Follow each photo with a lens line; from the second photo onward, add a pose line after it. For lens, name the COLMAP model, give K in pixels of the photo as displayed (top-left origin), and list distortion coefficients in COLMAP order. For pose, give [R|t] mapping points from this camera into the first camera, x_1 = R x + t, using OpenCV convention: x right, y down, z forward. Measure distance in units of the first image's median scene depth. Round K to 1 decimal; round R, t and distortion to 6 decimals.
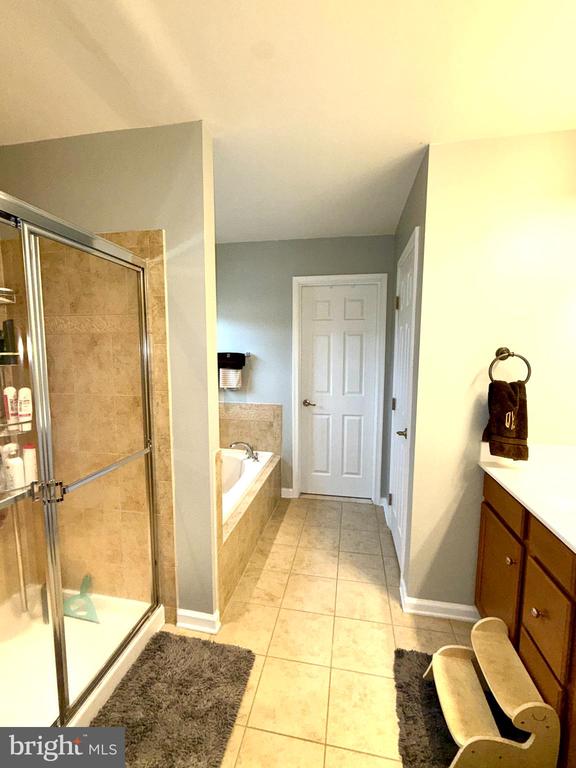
lens RADIAL K [[332.2, 0, 288.0], [0, 332.2, 384.0], [0, 0, 1]] dist [-0.001861, -0.000002]
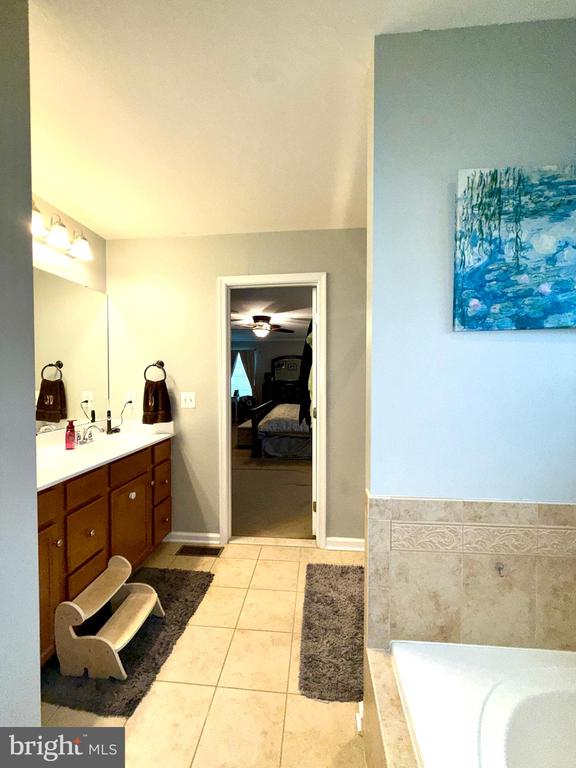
lens RADIAL K [[307.4, 0, 288.0], [0, 307.4, 384.0], [0, 0, 1]] dist [-0.000012, -0.000015]
pose [[-0.995770, 0.003248, -0.091828, 0.005898], [-0.008358, 0.992030, 0.125724, -0.115764], [0.091504, 0.125959, -0.987806, 1.914601]]
